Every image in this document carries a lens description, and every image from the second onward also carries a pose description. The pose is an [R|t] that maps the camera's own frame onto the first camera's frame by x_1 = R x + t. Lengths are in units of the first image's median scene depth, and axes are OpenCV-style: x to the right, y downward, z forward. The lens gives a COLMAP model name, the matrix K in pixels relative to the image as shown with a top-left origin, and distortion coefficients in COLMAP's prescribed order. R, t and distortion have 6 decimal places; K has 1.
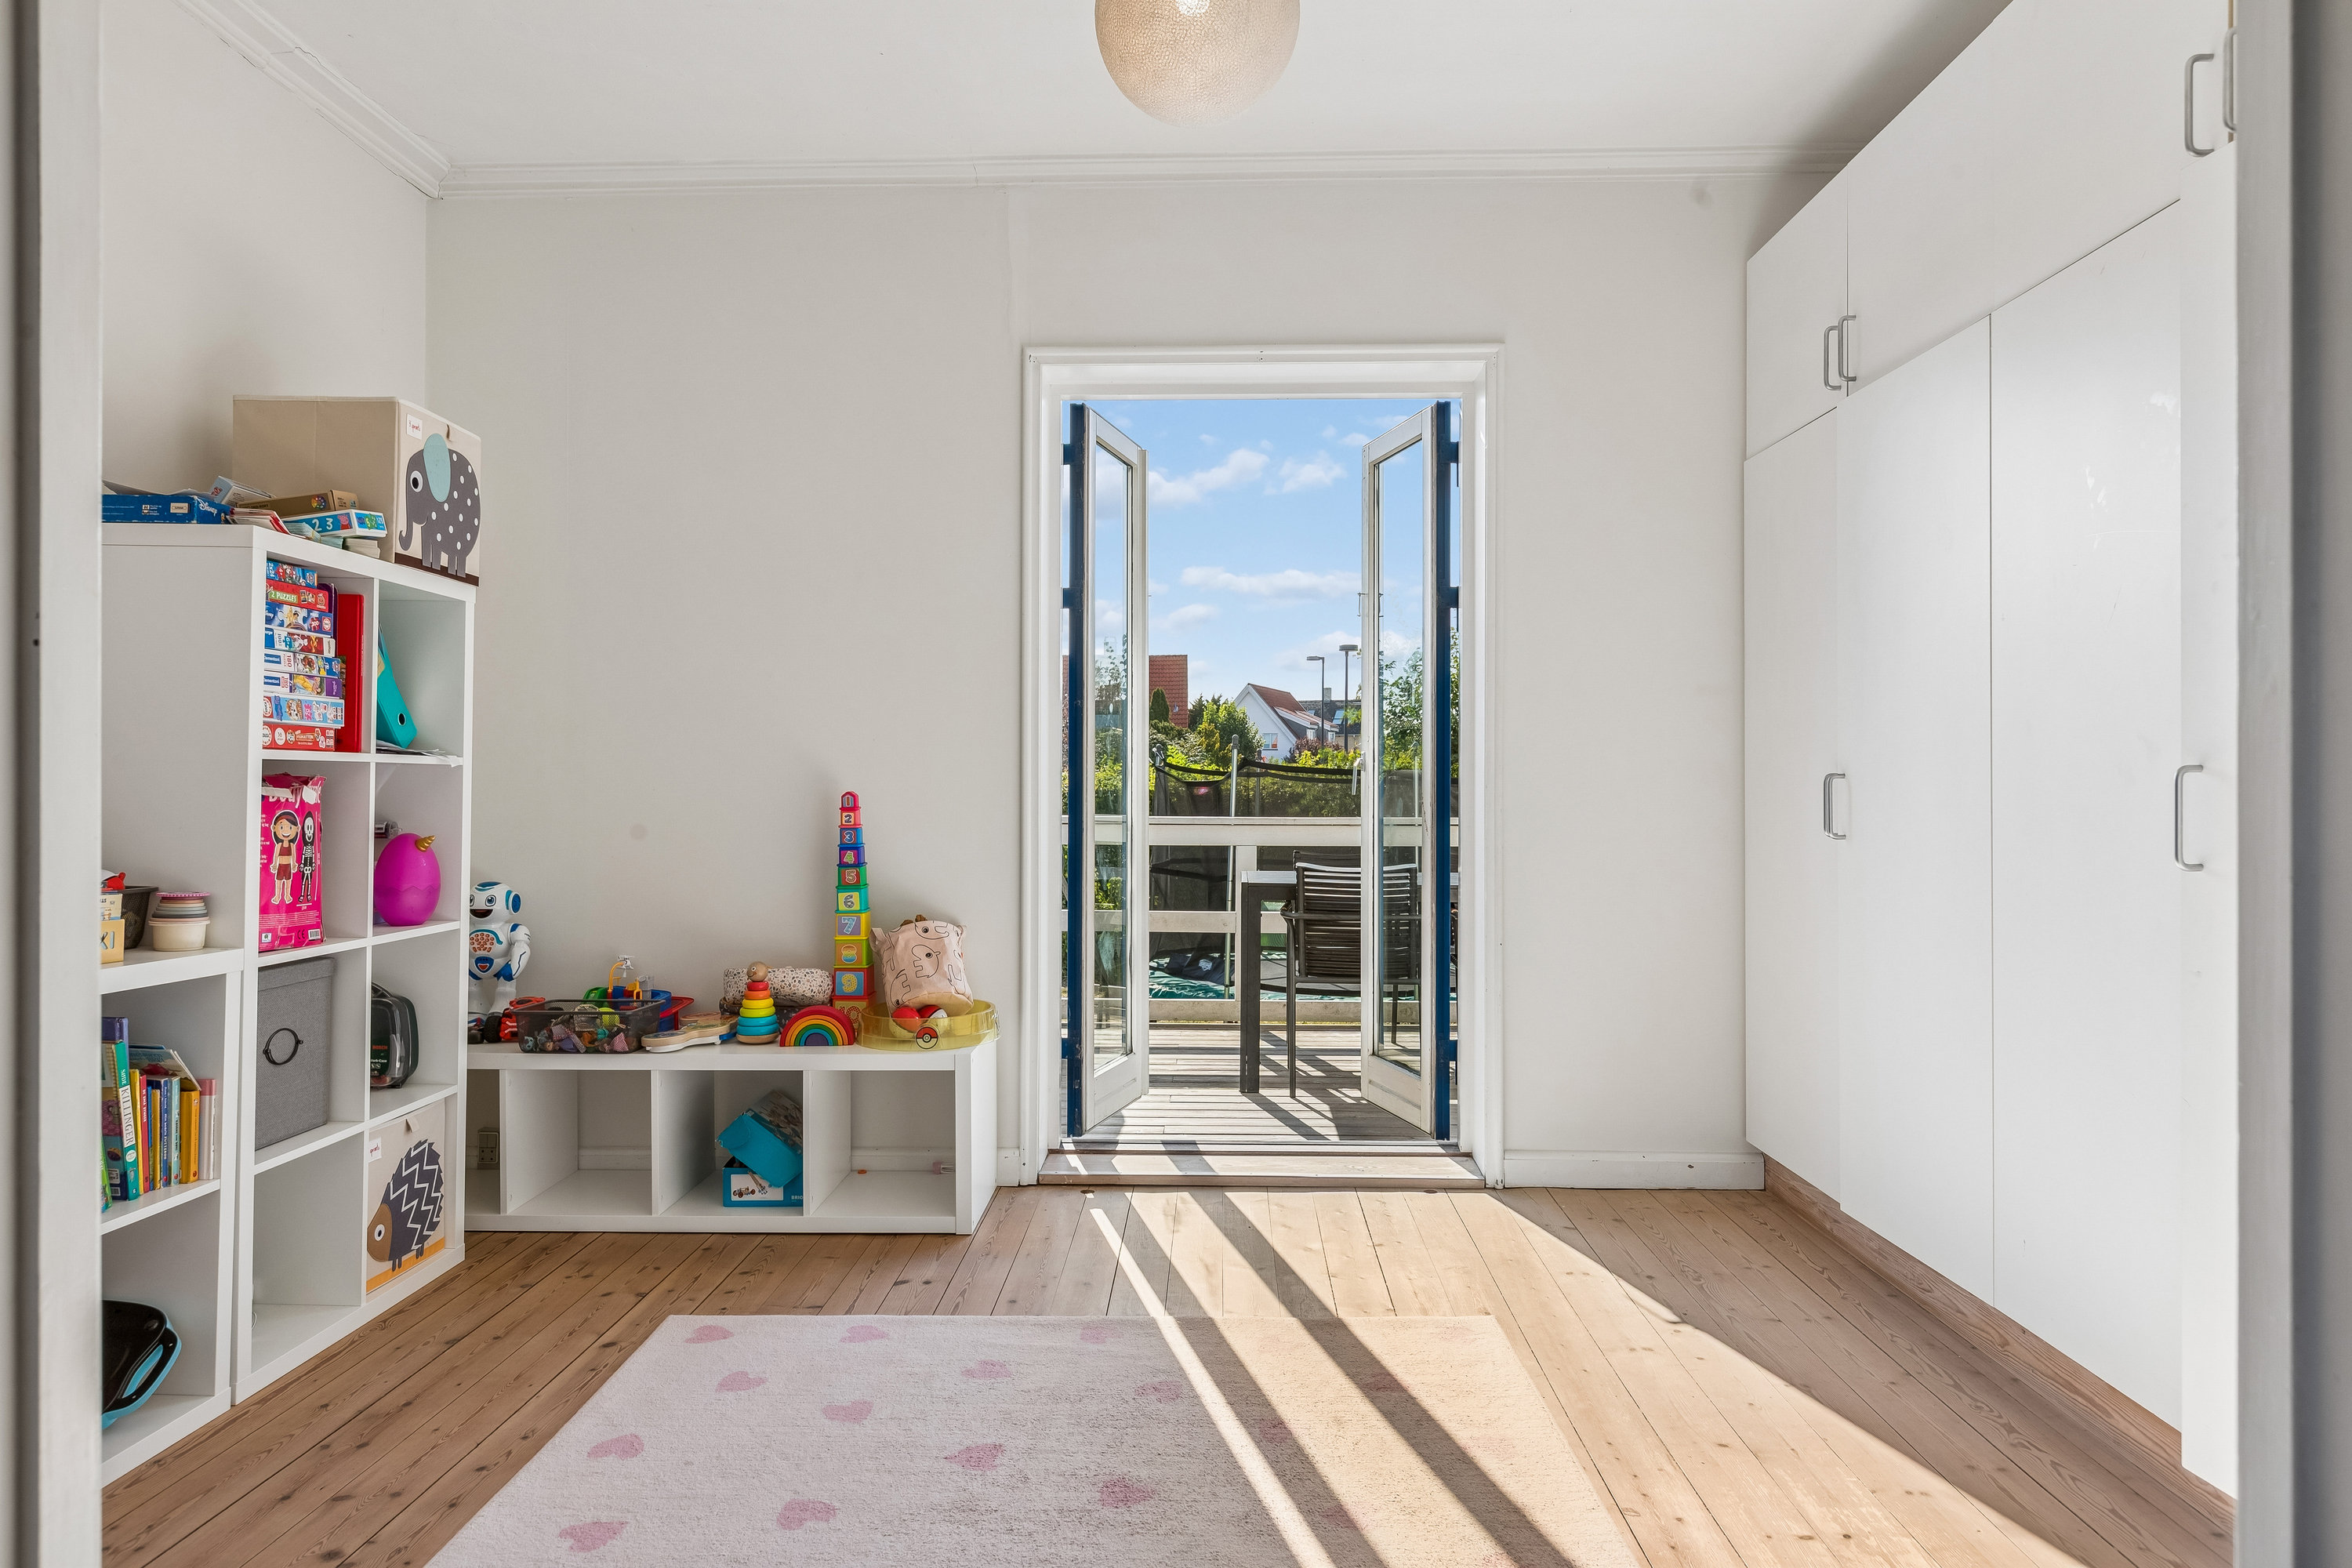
lens RADIAL K [[1562.5, 0, 1167.0], [0, 1562.5, 782.2], [0, 0, 1]] dist [0.023389, 0.007140]
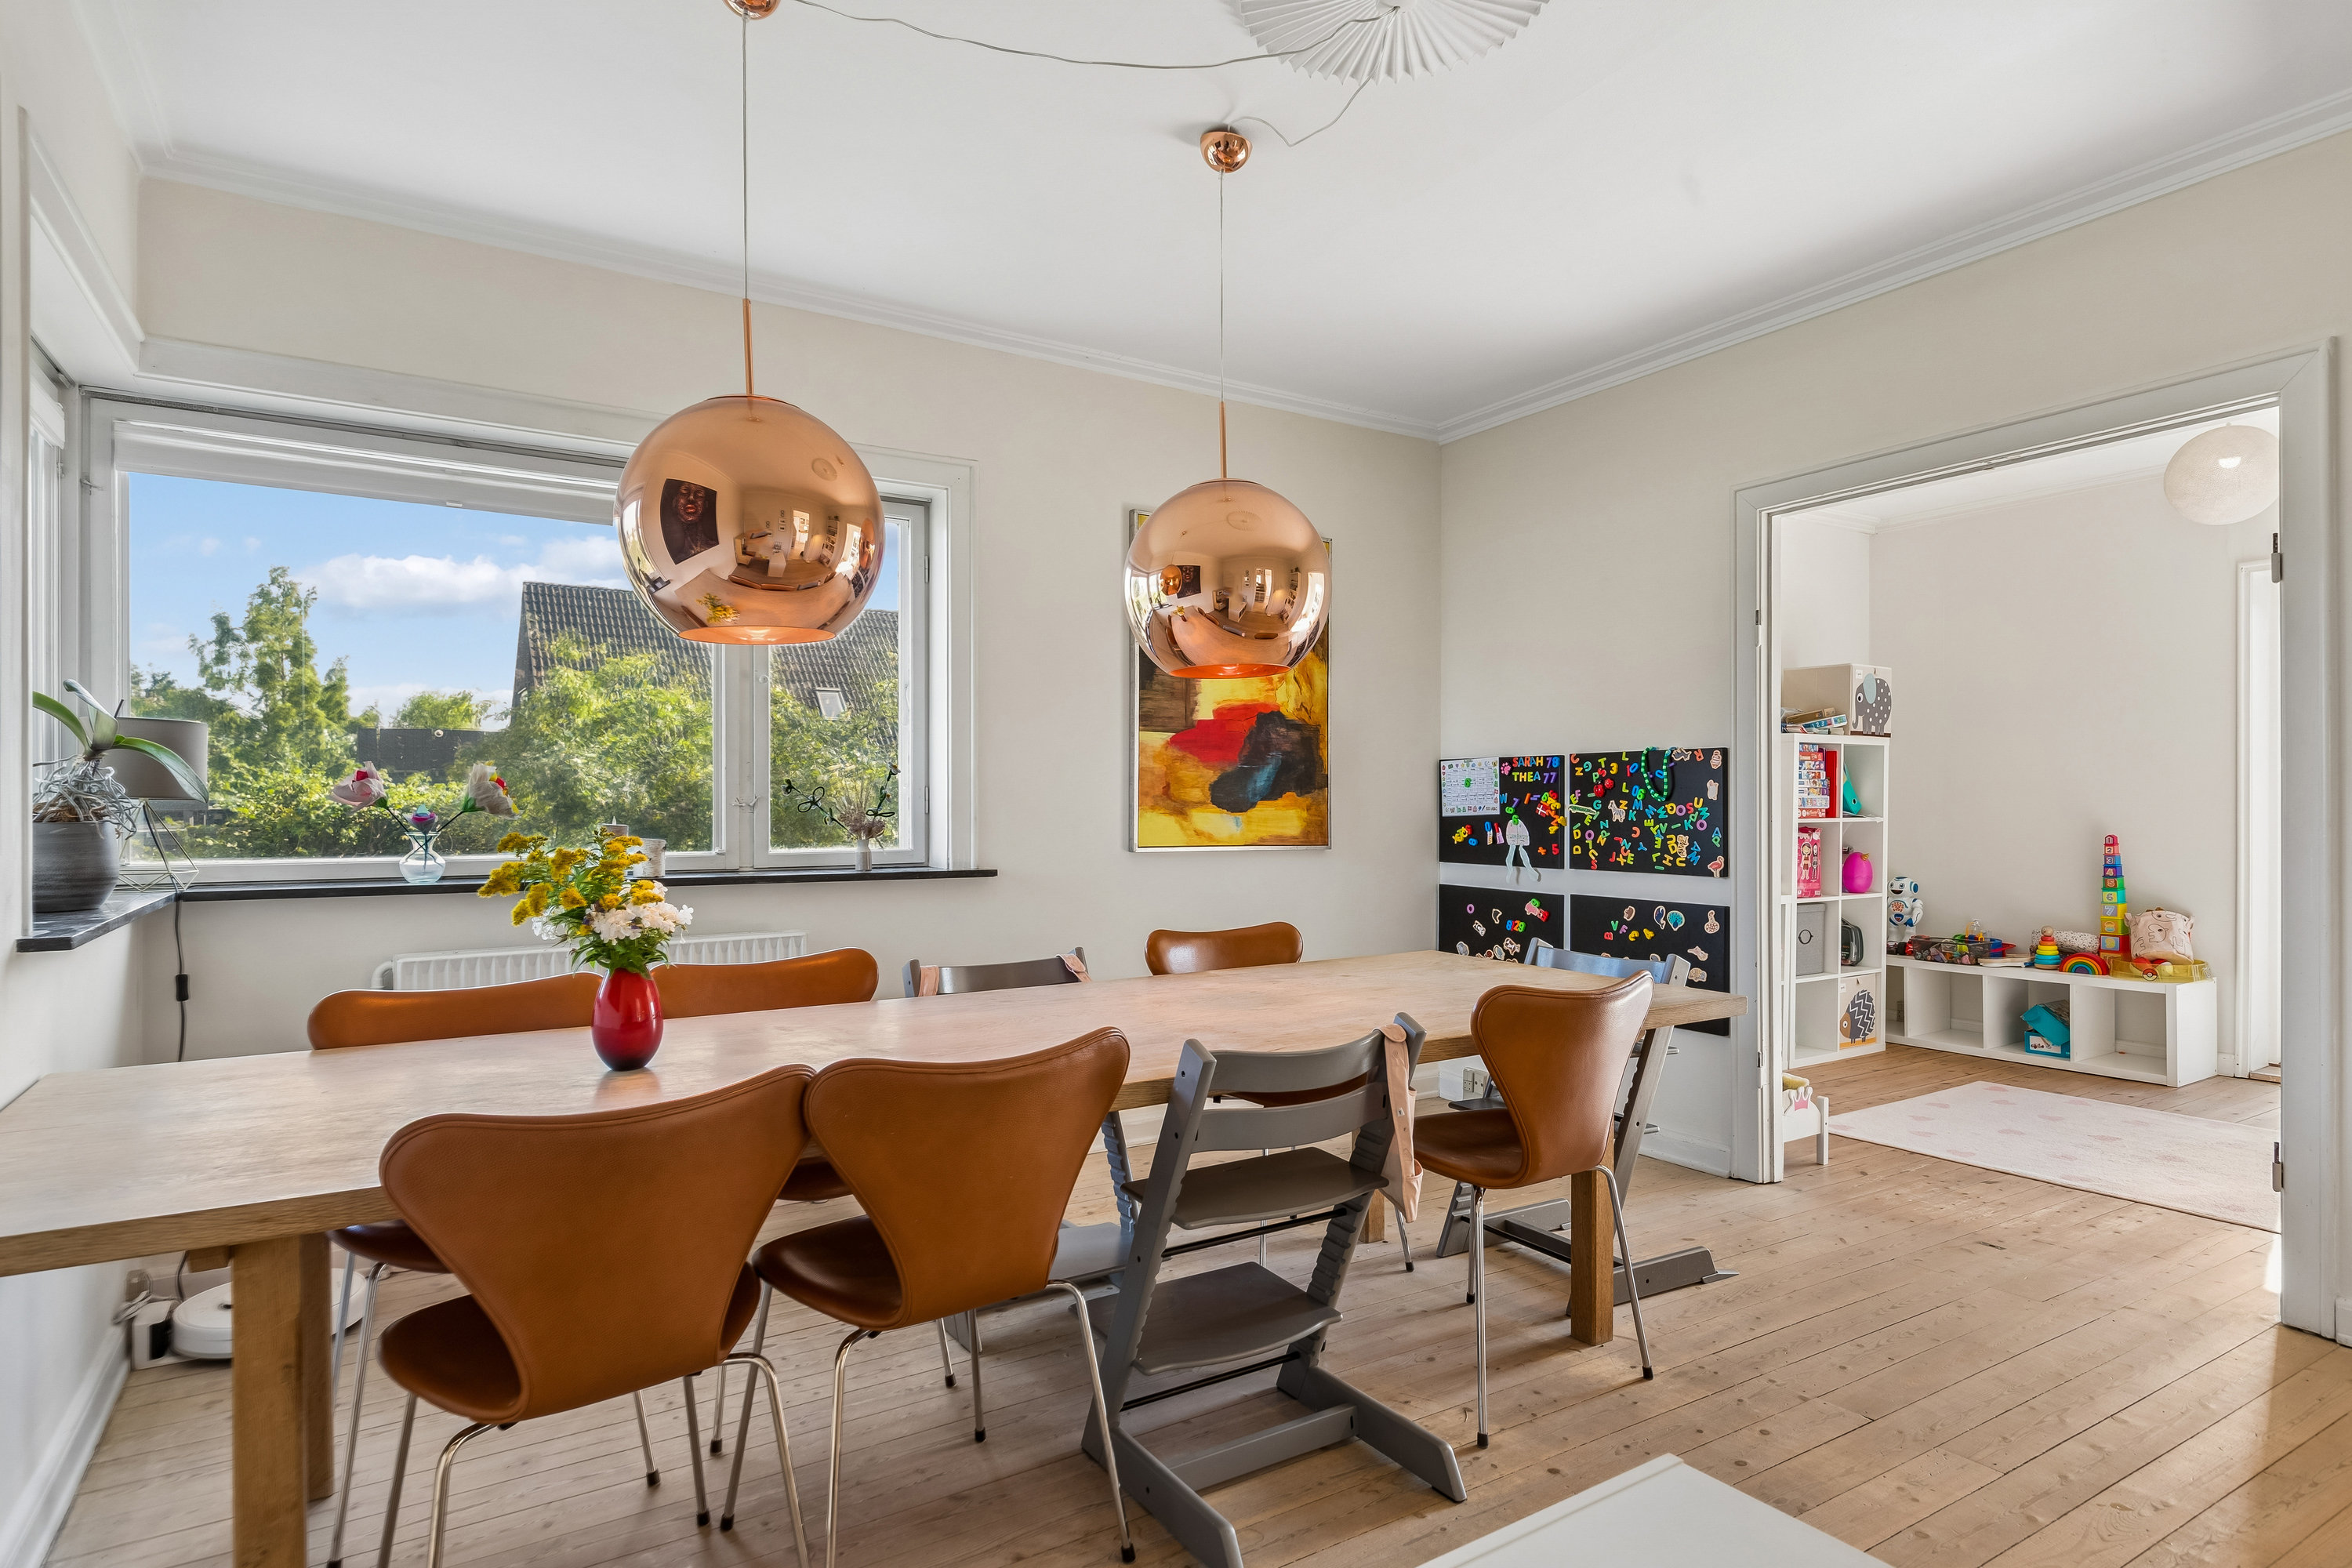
lens RADIAL K [[1252.7, 0, 1163.6], [0, 1252.7, 801.9], [0, 0, 1]] dist [-0.020108, -0.001758]
pose [[0.561954, -0.002126, -0.827166, 0.383177], [0.003776, 0.999993, -0.000005, -0.038133], [0.827160, -0.003120, 0.561958, -0.727708]]
